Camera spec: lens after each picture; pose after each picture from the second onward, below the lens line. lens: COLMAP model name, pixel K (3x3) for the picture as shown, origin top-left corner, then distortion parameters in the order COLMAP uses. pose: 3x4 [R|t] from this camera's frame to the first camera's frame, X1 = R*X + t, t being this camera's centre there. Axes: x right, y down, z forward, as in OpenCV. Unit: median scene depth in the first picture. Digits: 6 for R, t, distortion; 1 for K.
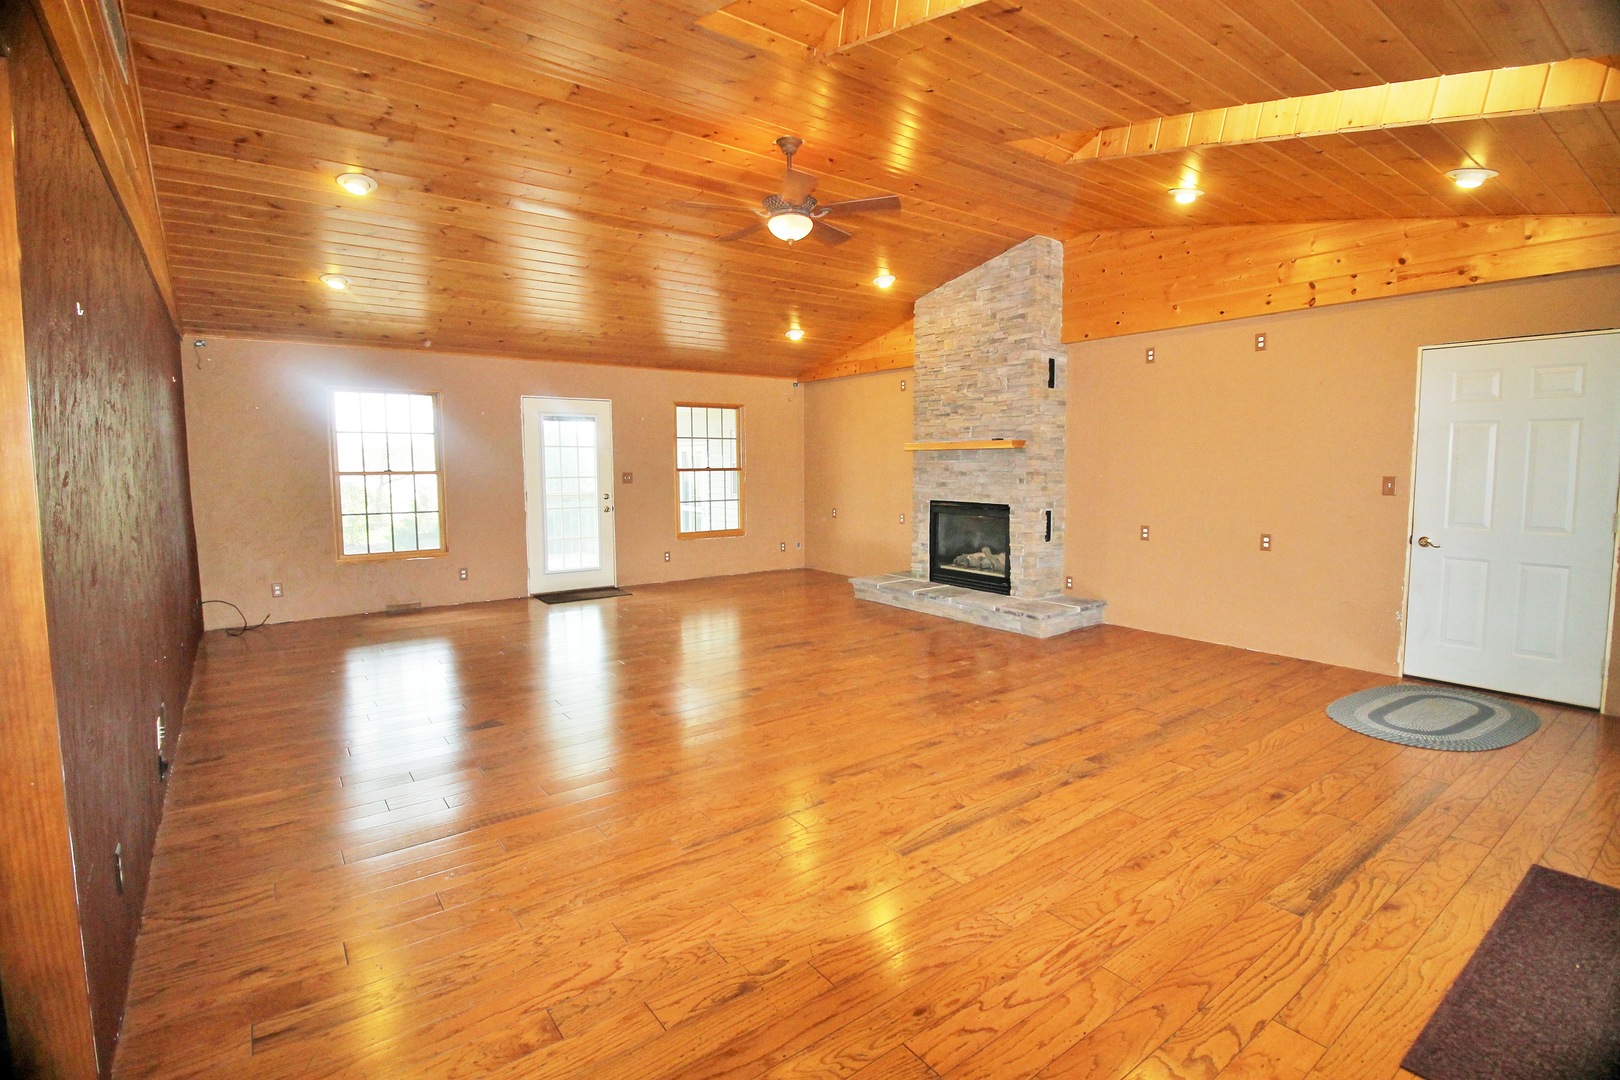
lens RADIAL K [[756.5, 0, 819.9], [0, 756.5, 529.6], [0, 0, 1]] dist [-0.002204, -0.010738]
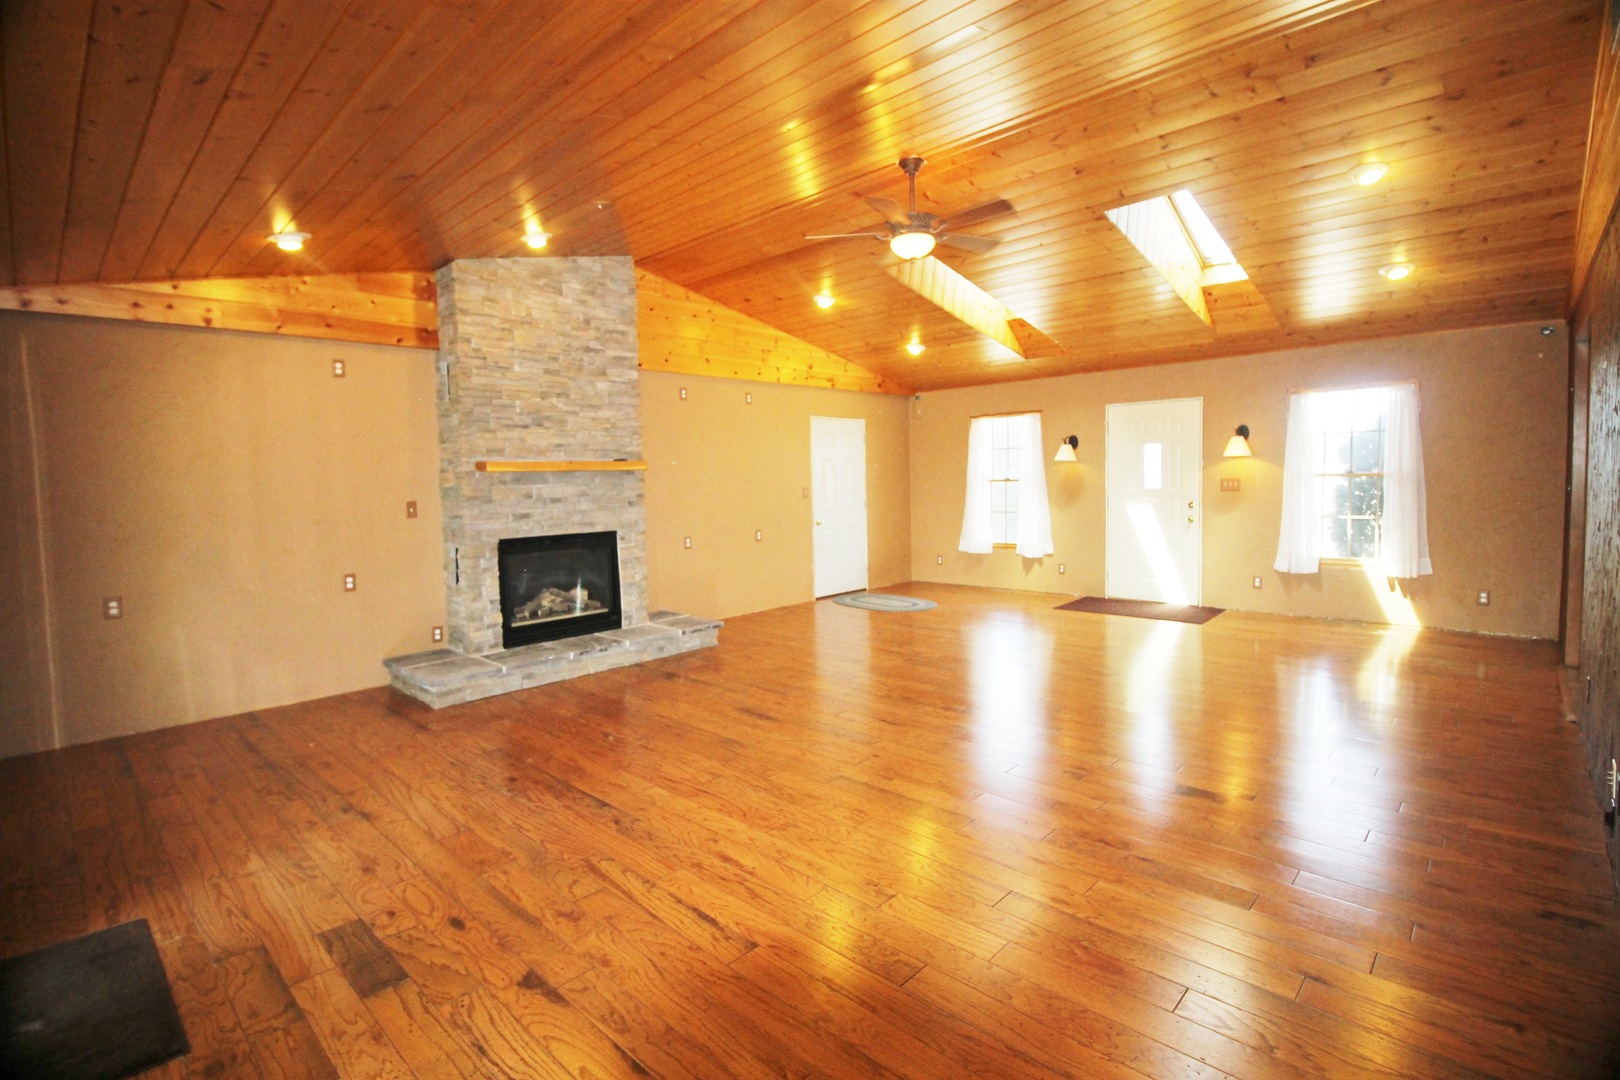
lens RADIAL K [[756.5, 0, 816.6], [0, 756.5, 525.4], [0, 0, 1]] dist [-0.002204, -0.010738]
pose [[-0.164589, -0.054353, 0.984864, -0.682481], [0.114618, 0.990662, 0.073828, -0.077134], [-0.979680, 0.125034, -0.156822, 0.876046]]
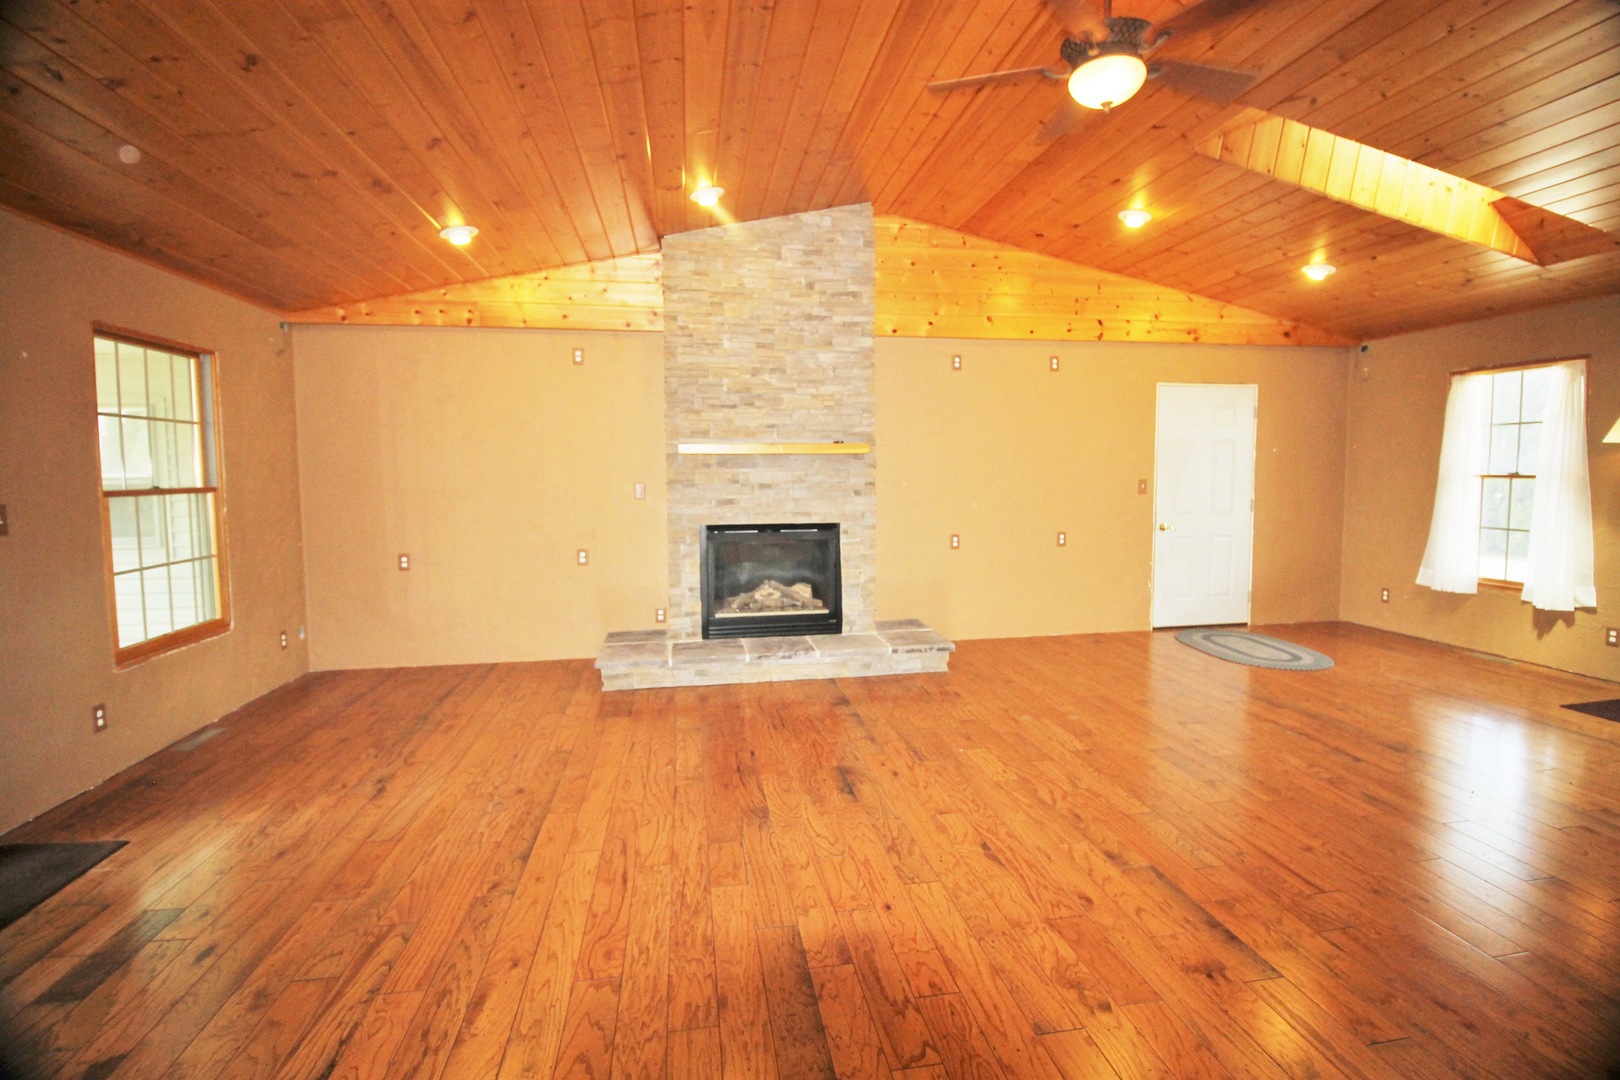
lens RADIAL K [[756.5, 0, 822.5], [0, 756.5, 525.7], [0, 0, 1]] dist [-0.002204, -0.010738]
pose [[0.457095, -0.064080, 0.887106, -0.465302], [0.085809, 0.995926, 0.027726, -0.052230], [-0.885269, 0.063449, 0.460731, 0.620367]]
